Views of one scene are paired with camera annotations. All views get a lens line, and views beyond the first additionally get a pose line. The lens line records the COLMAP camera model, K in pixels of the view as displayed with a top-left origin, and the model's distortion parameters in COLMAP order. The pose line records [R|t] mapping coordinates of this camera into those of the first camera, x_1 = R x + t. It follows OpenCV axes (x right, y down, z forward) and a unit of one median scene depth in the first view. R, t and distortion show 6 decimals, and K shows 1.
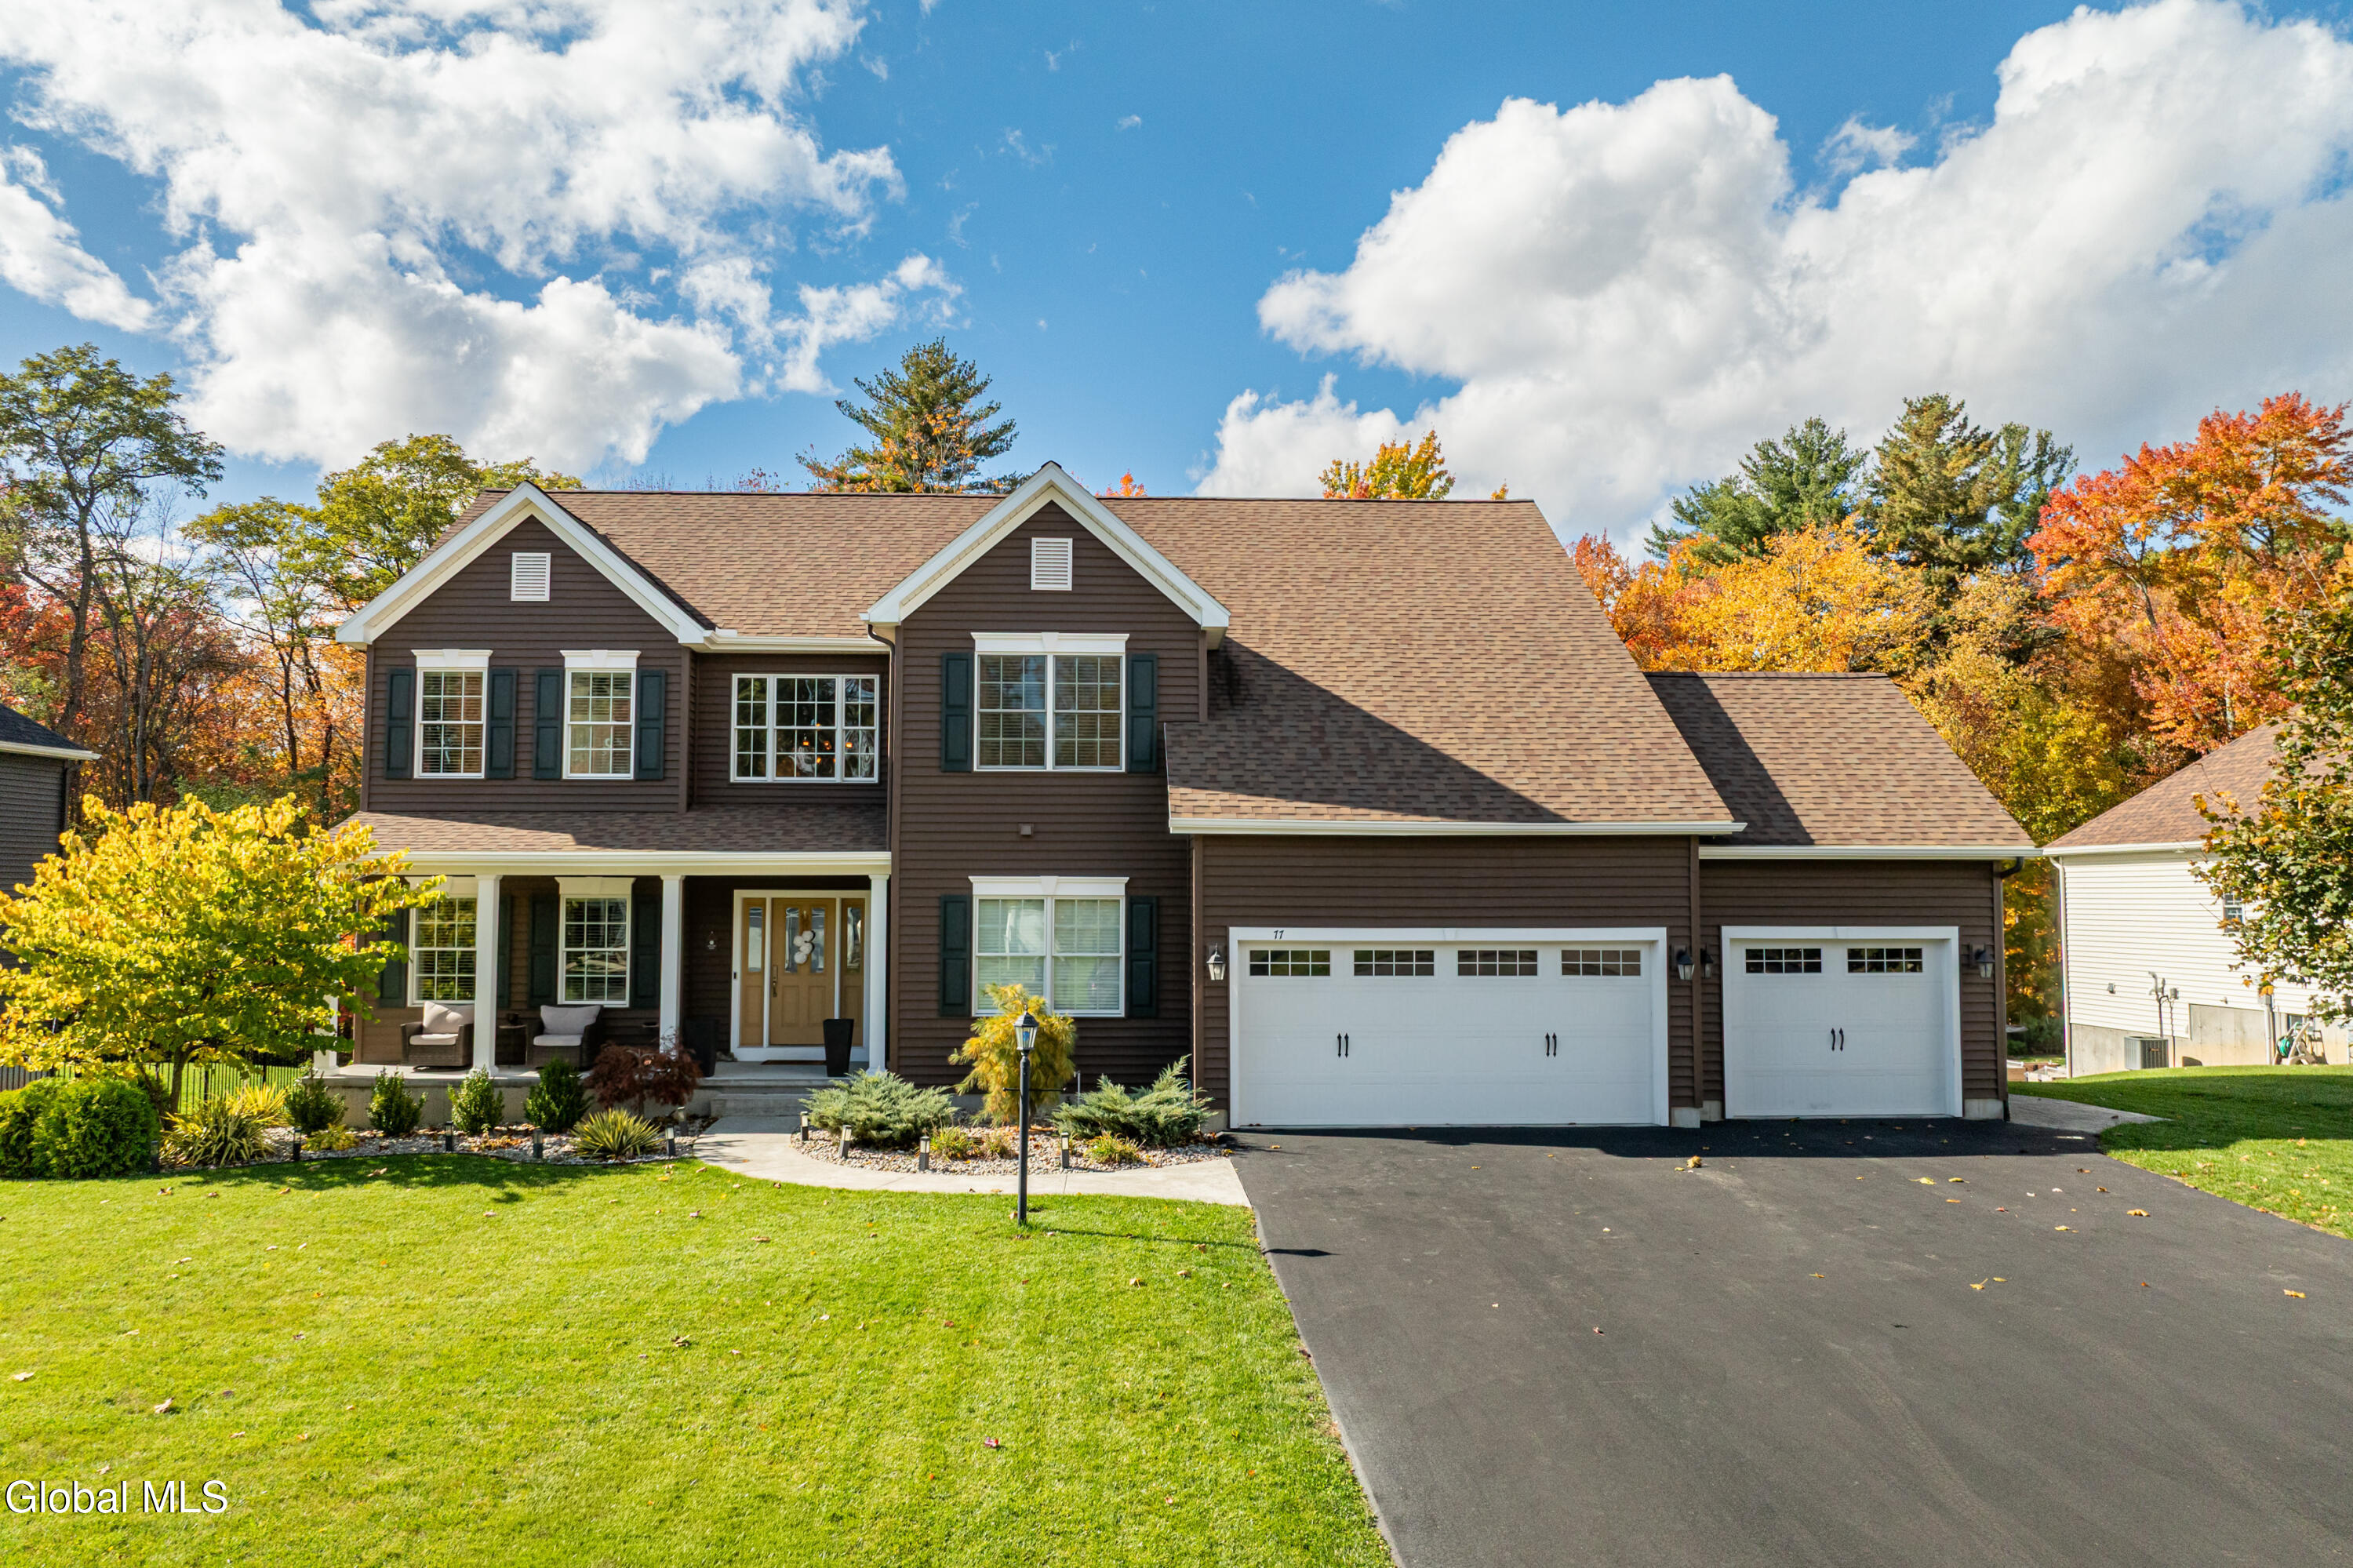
lens RADIAL K [[1656.0, 0, 1182.4], [0, 1656.0, 794.5], [0, 0, 1]] dist [-0.040845, 0.005999]
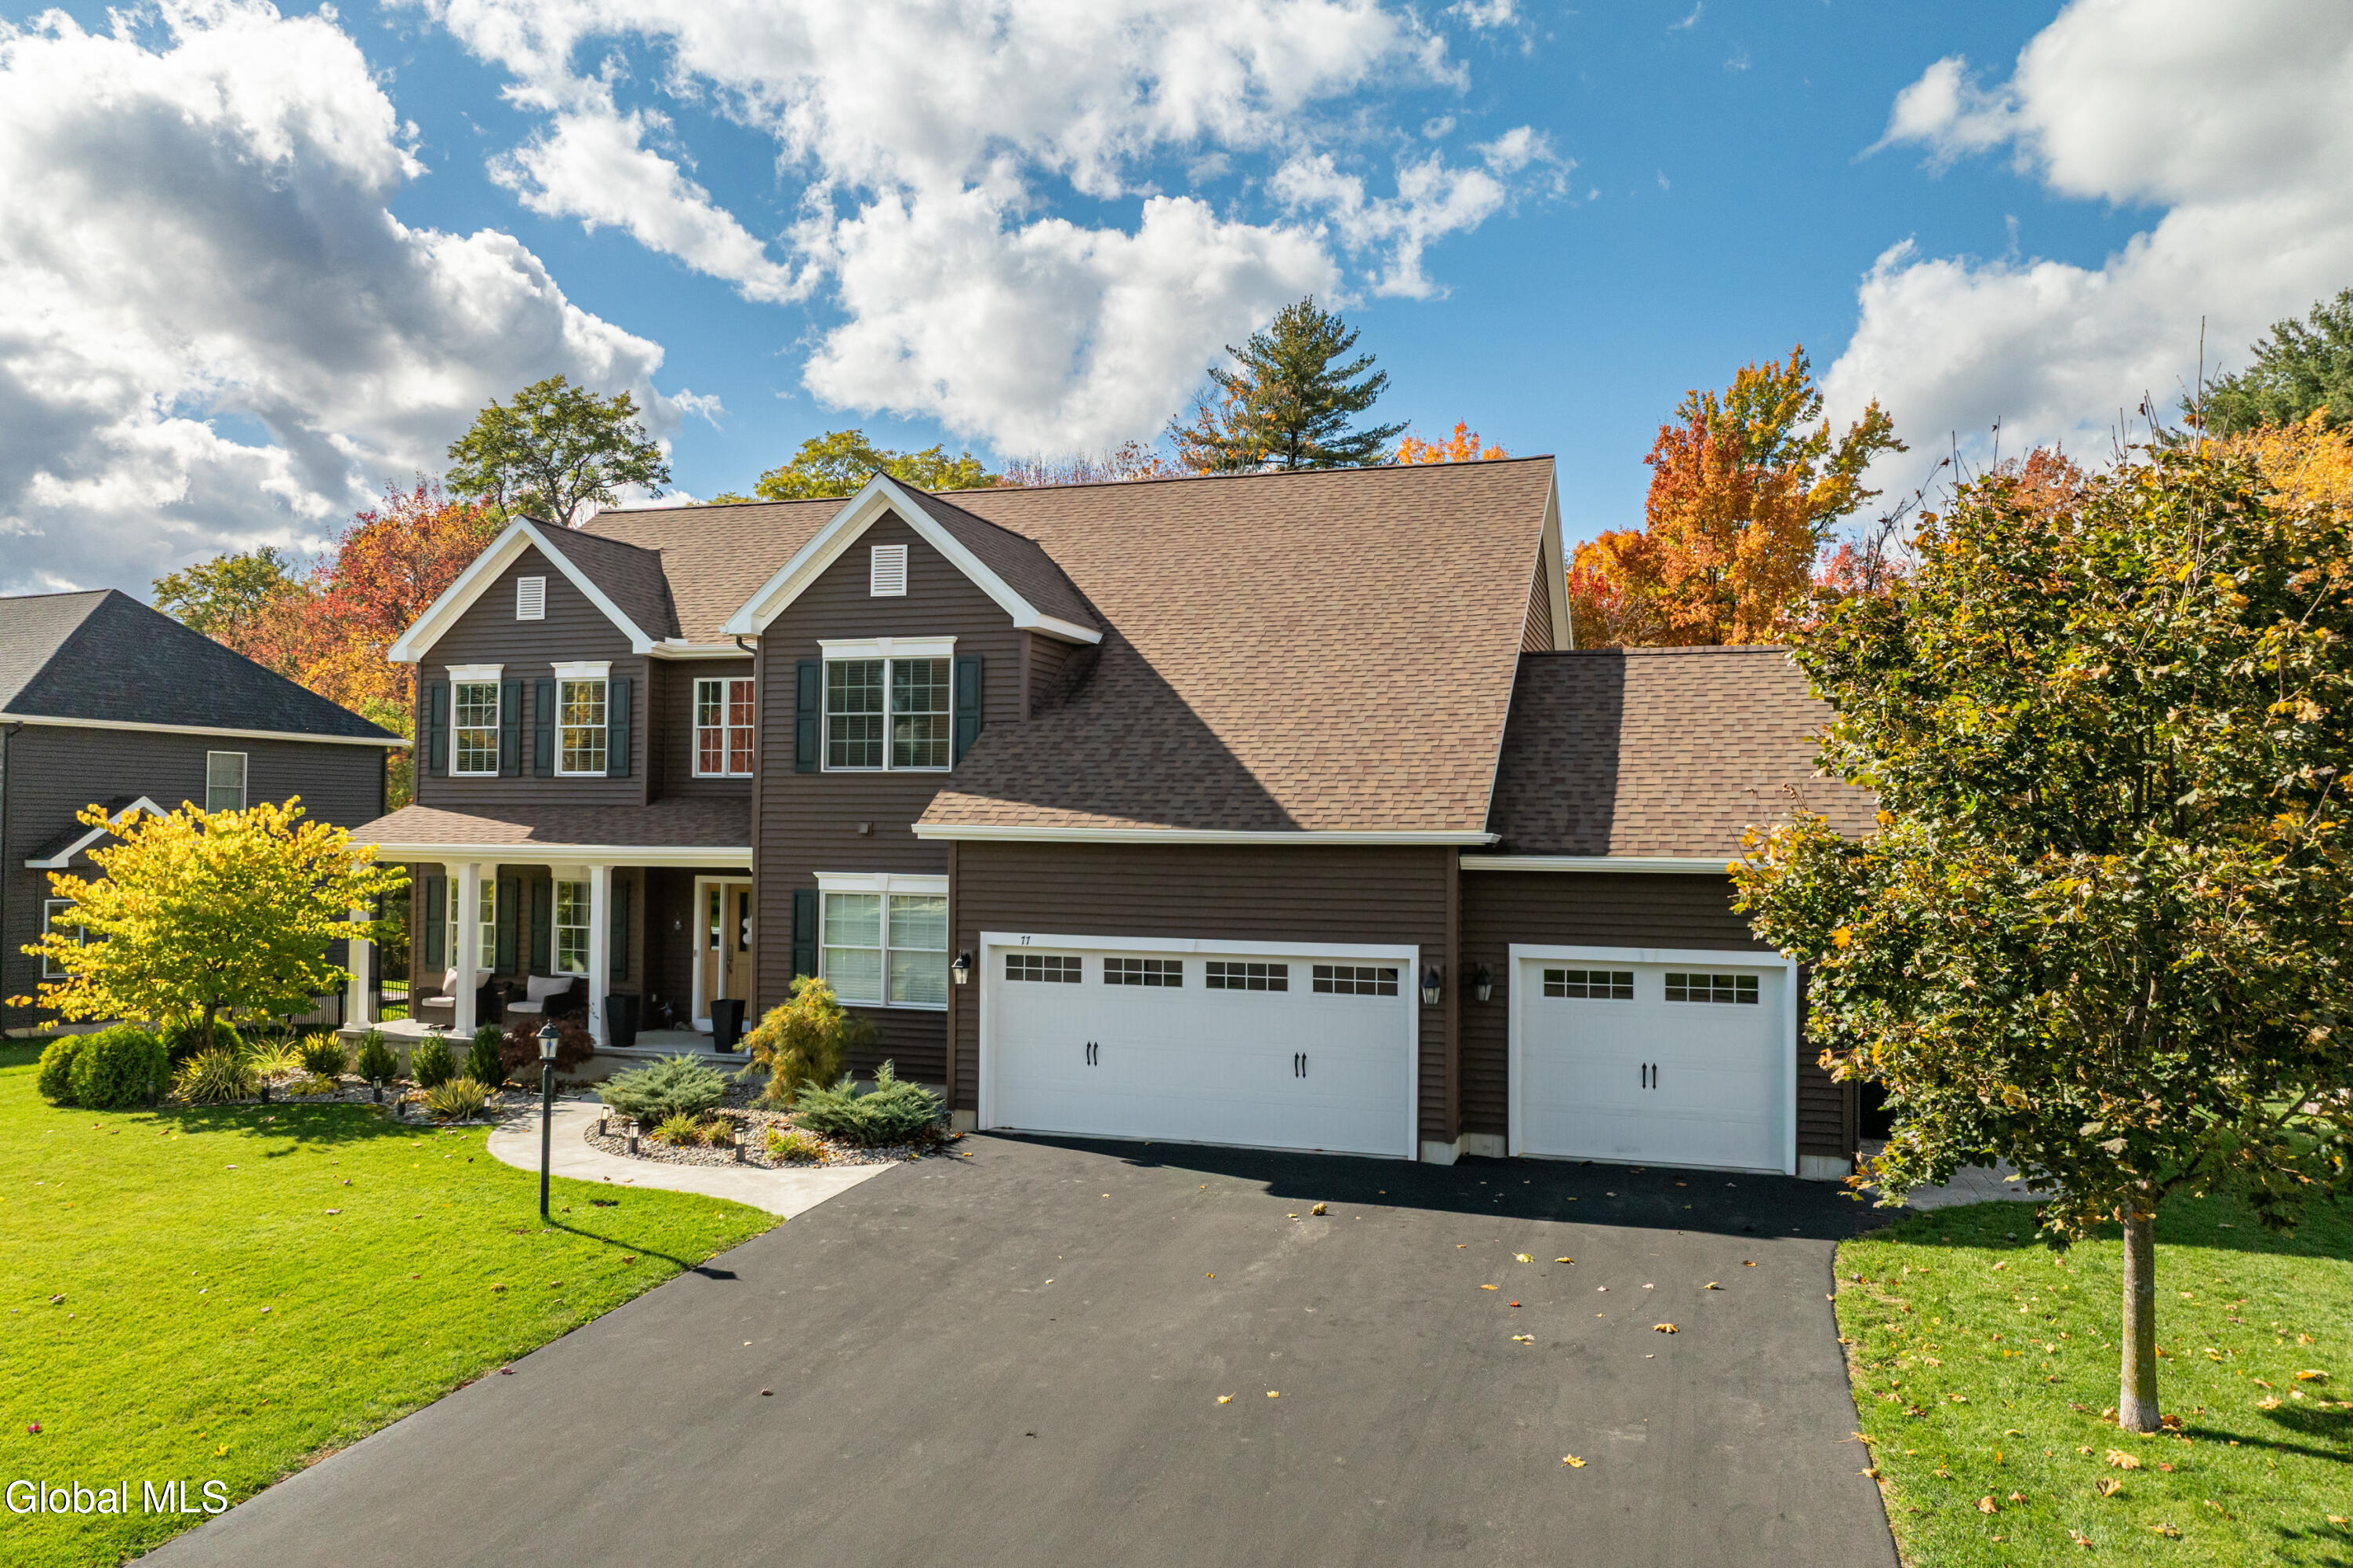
lens RADIAL K [[1656.0, 0, 1185.3], [0, 1656.0, 776.7], [0, 0, 1]] dist [-0.040845, 0.005999]
pose [[0.938981, -0.004011, -0.343947, 0.453484], [0.015089, 0.999450, 0.029538, -0.038856], [0.343639, -0.032926, 0.938524, 0.091678]]
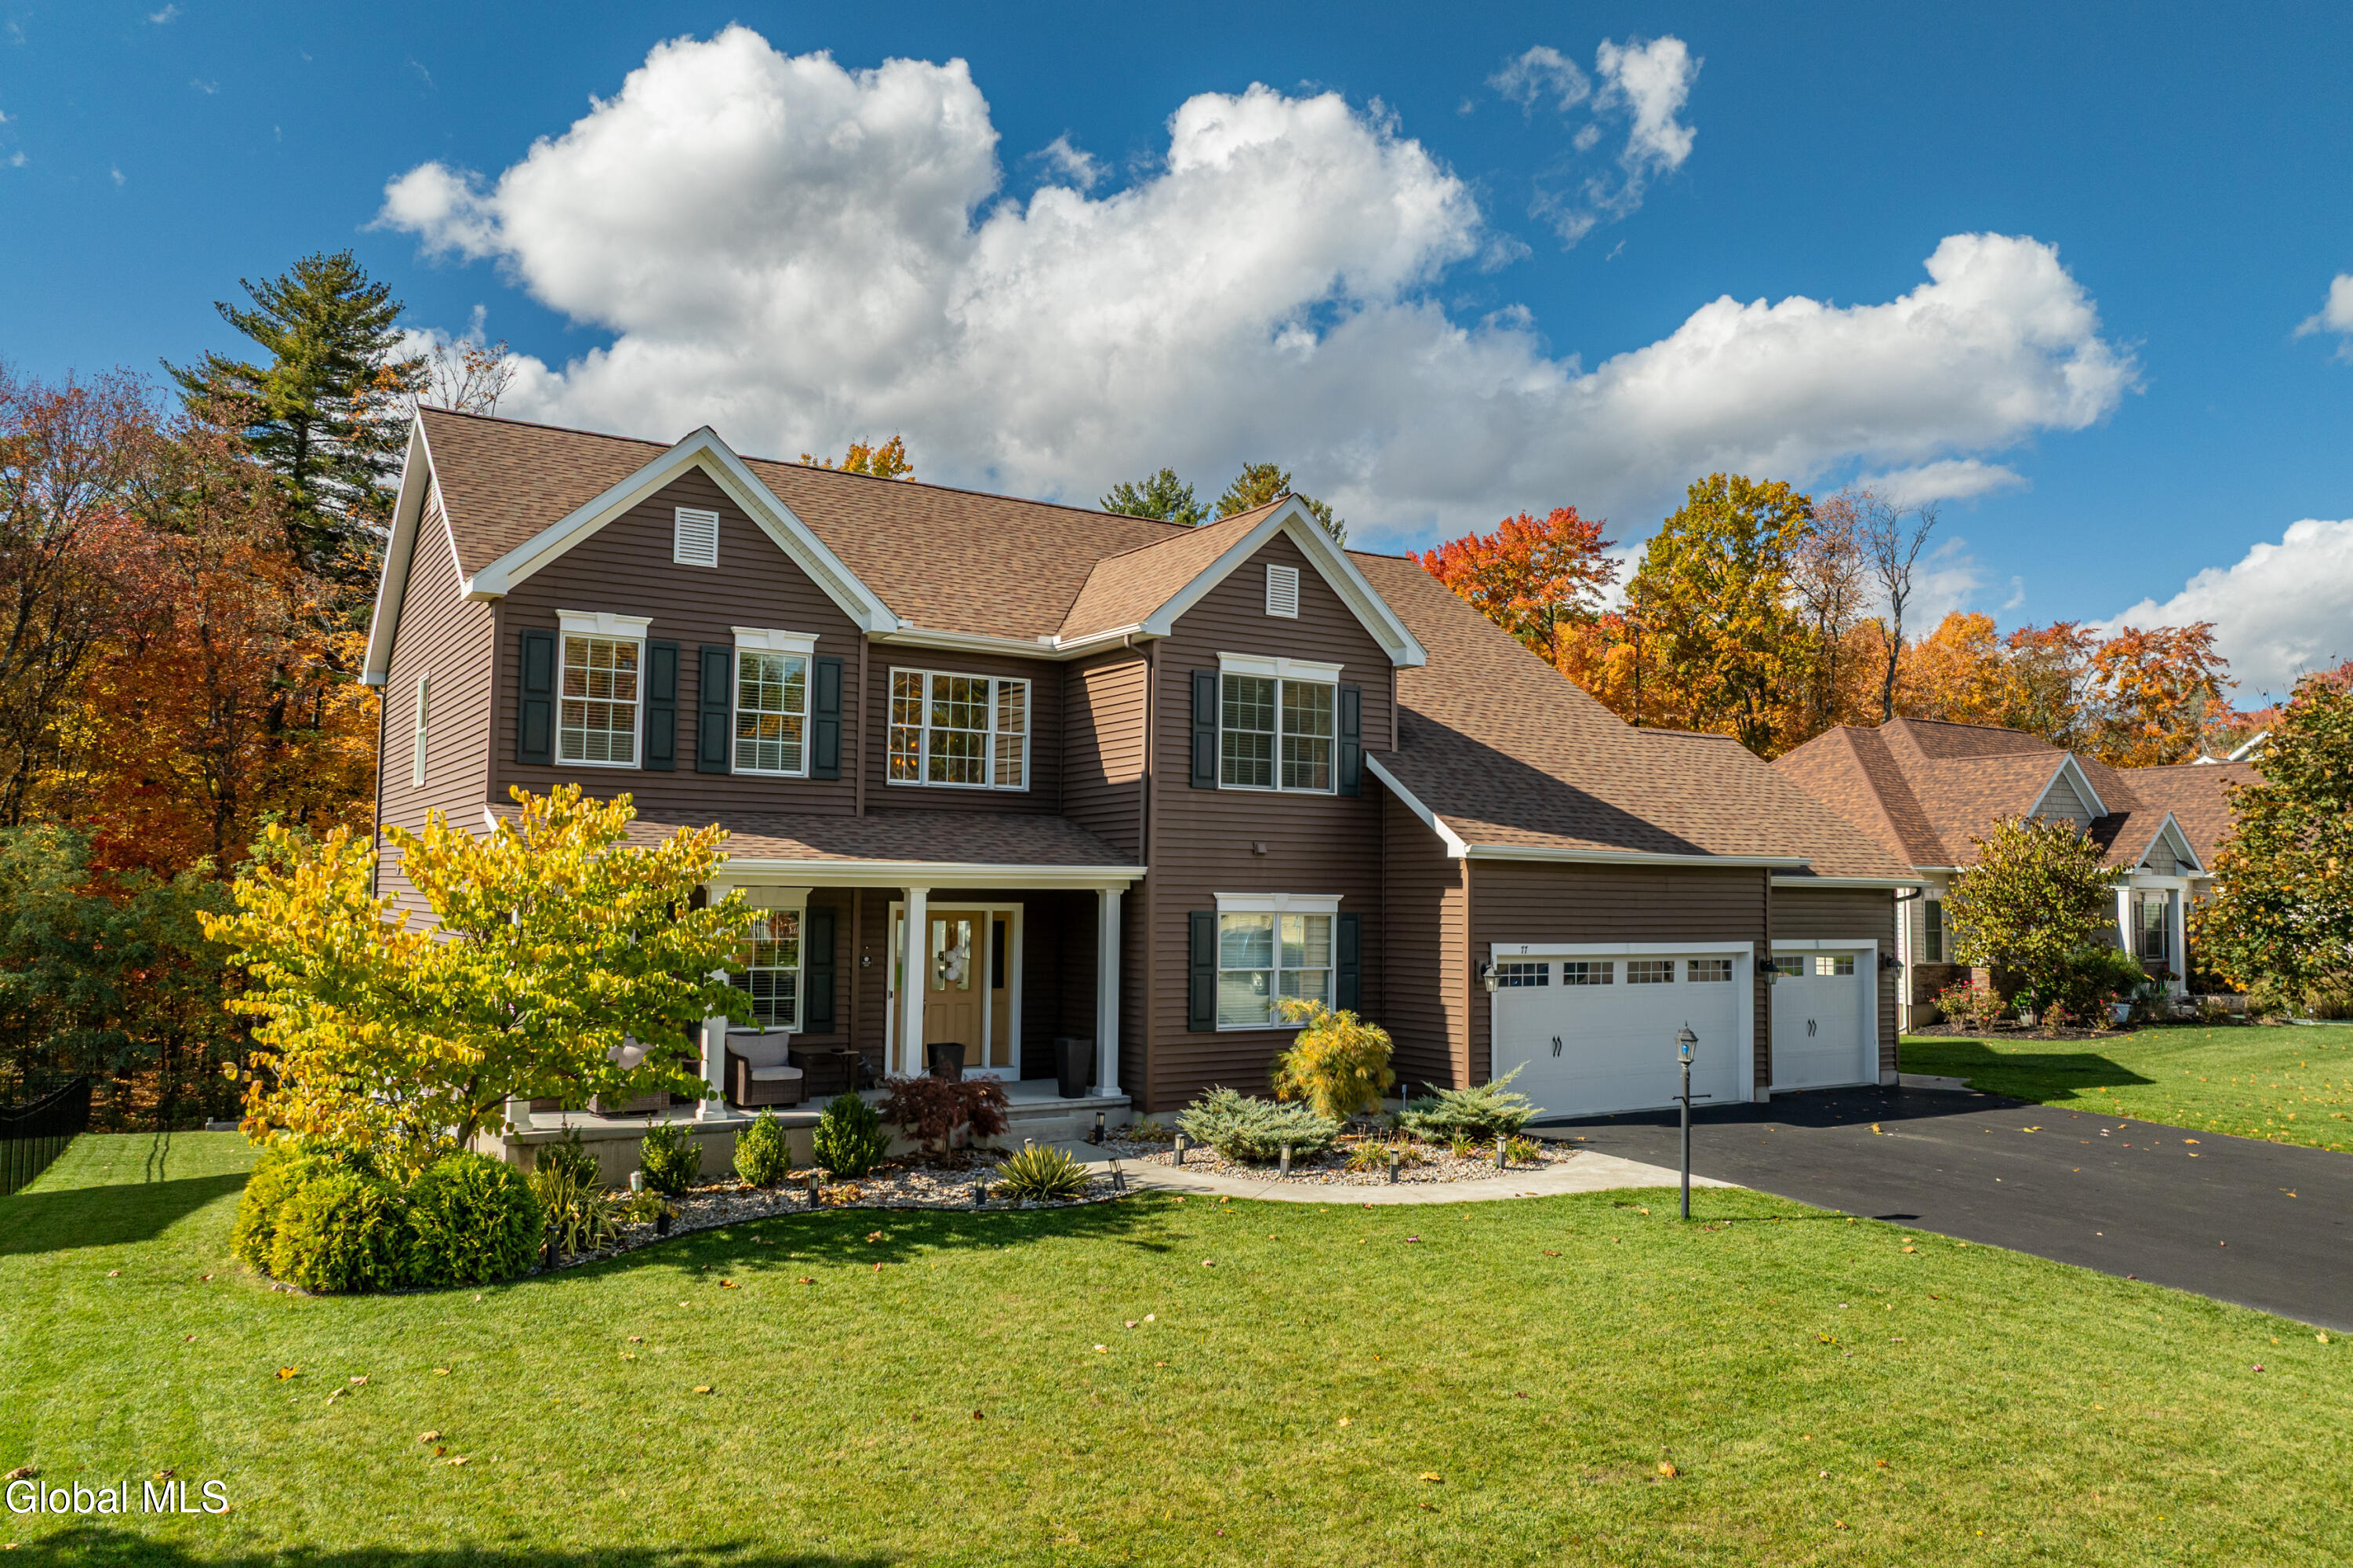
lens RADIAL K [[1656.0, 0, 1159.6], [0, 1656.0, 776.7], [0, 0, 1]] dist [-0.040845, 0.005999]
pose [[0.866985, 0.045115, 0.496289, -0.659630], [-0.040506, 0.998978, -0.020051, 0.000259], [-0.496686, -0.002718, 0.867926, 0.140847]]
